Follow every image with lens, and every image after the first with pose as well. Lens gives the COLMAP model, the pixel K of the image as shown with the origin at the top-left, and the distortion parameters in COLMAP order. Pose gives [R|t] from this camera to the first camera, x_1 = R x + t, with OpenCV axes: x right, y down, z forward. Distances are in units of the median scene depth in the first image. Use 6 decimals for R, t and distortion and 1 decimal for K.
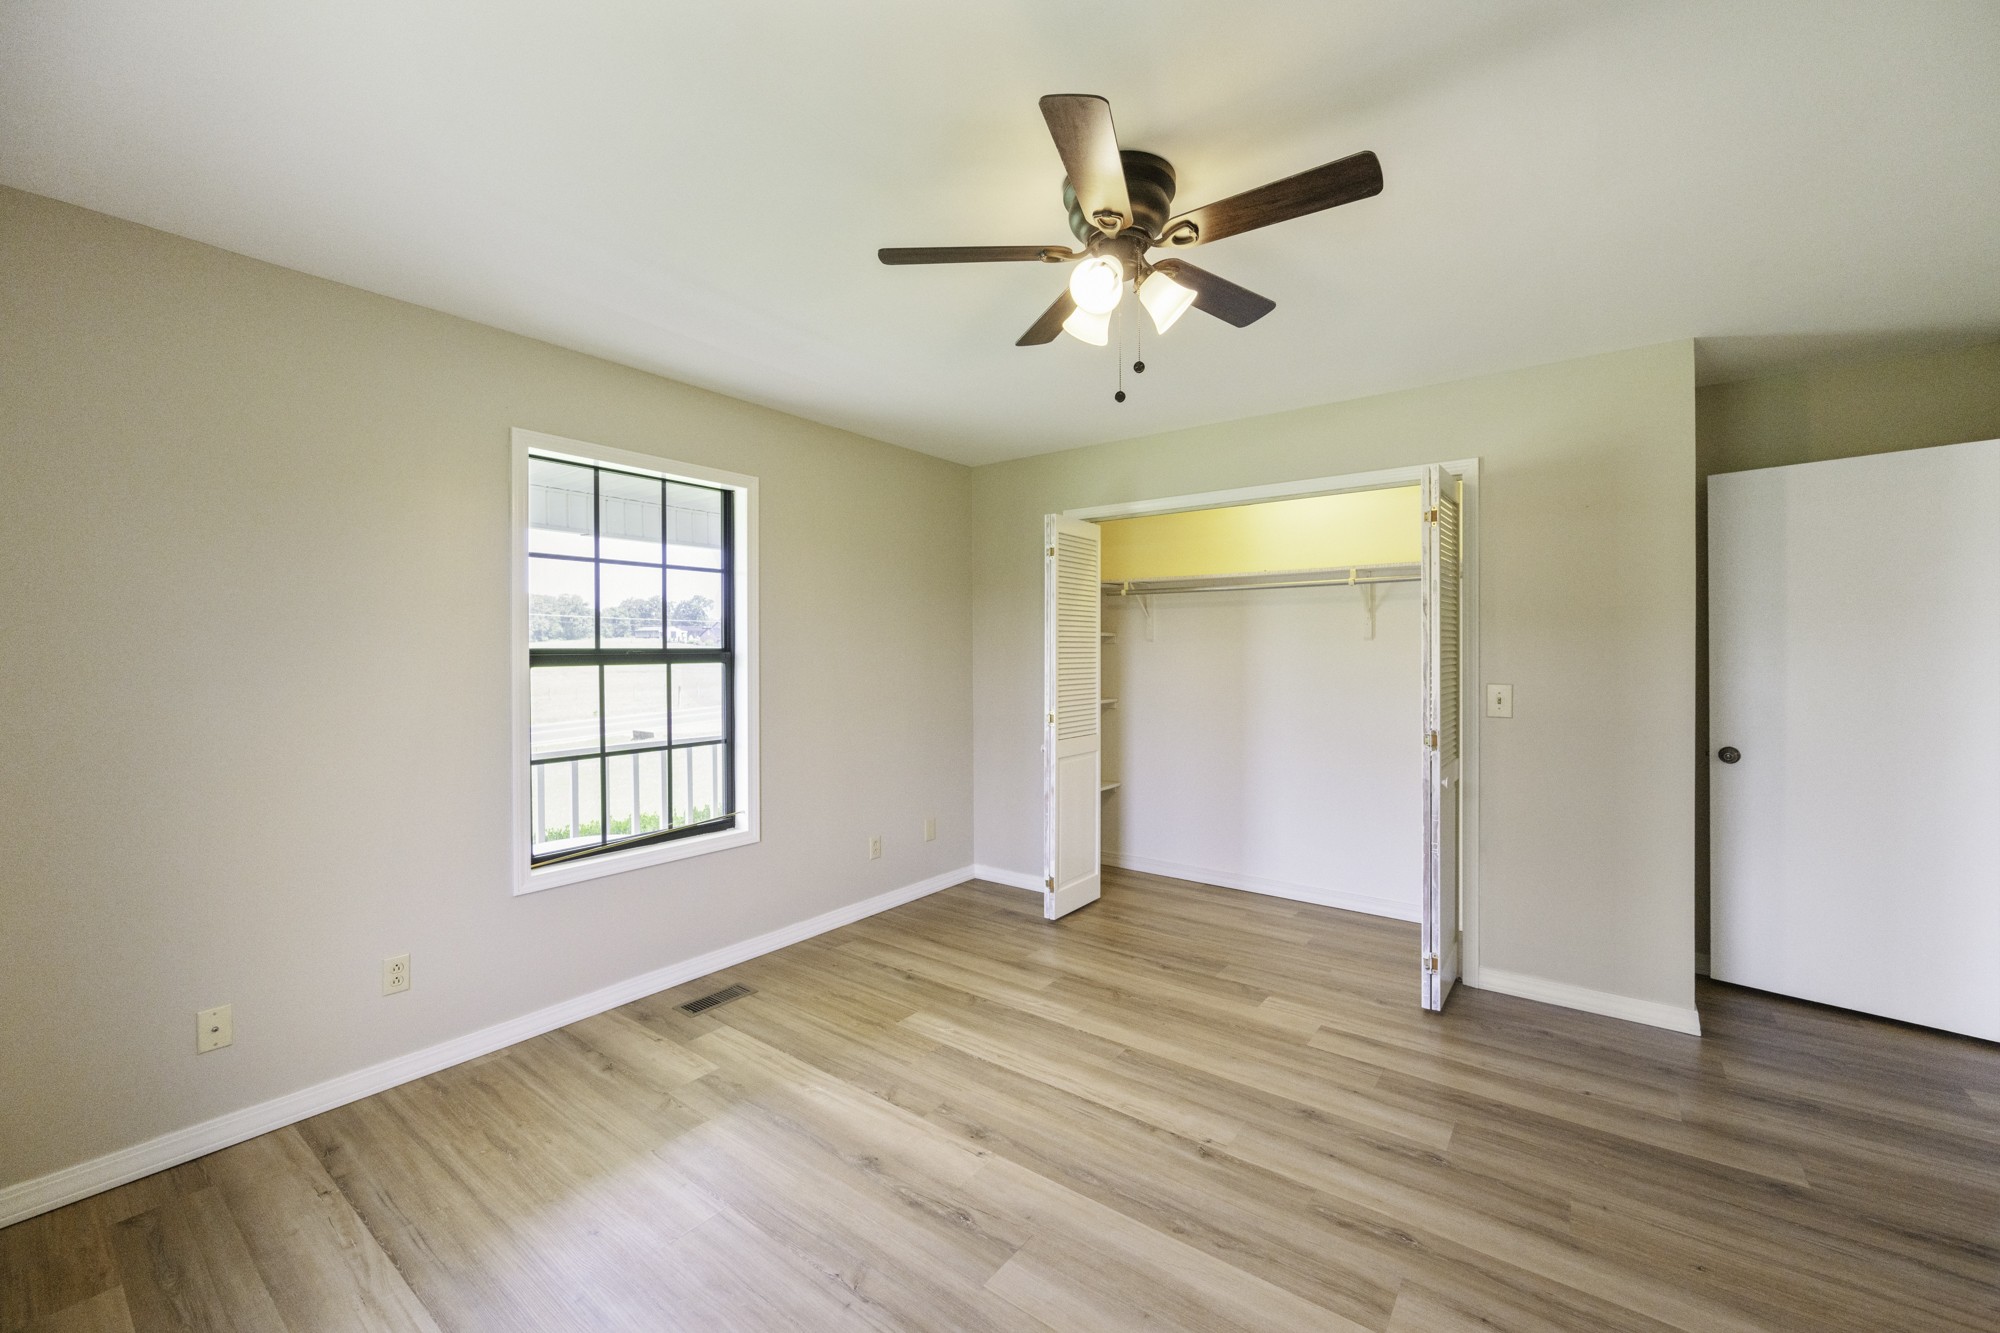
lens RADIAL K [[797.9, 0, 1002.0], [0, 797.9, 671.7], [0, 0, 1]] dist [-0.008454, 0.002061]
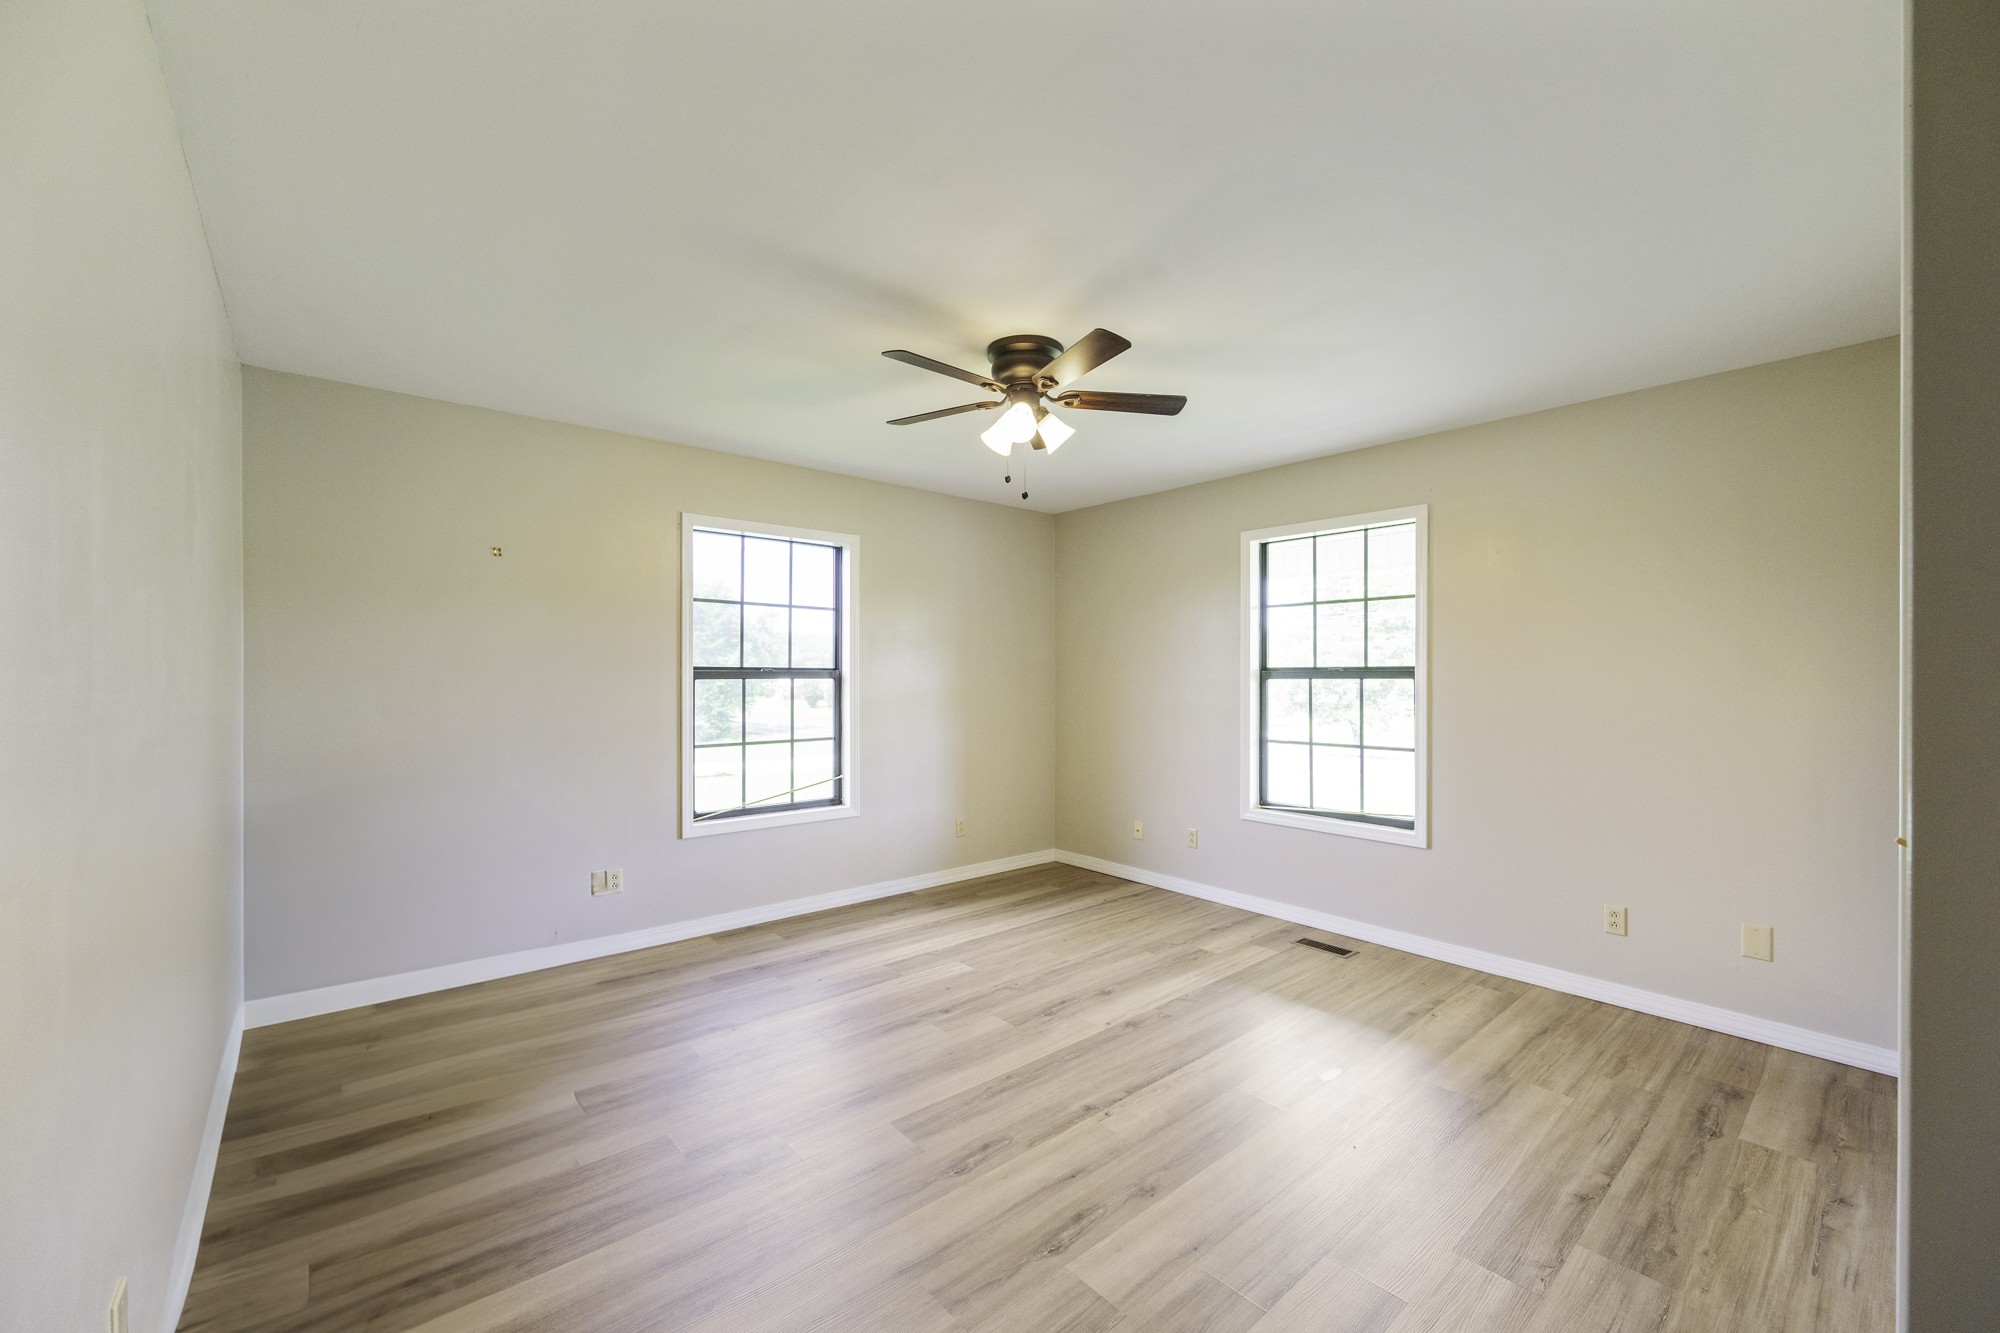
lens RADIAL K [[797.9, 0, 1003.8], [0, 797.9, 678.2], [0, 0, 1]] dist [-0.008454, 0.002061]
pose [[-0.218063, 0.009442, -0.975889, 1.066694], [-0.024423, 0.999587, 0.015129, -0.018362], [0.975629, 0.027133, -0.217743, 0.852766]]
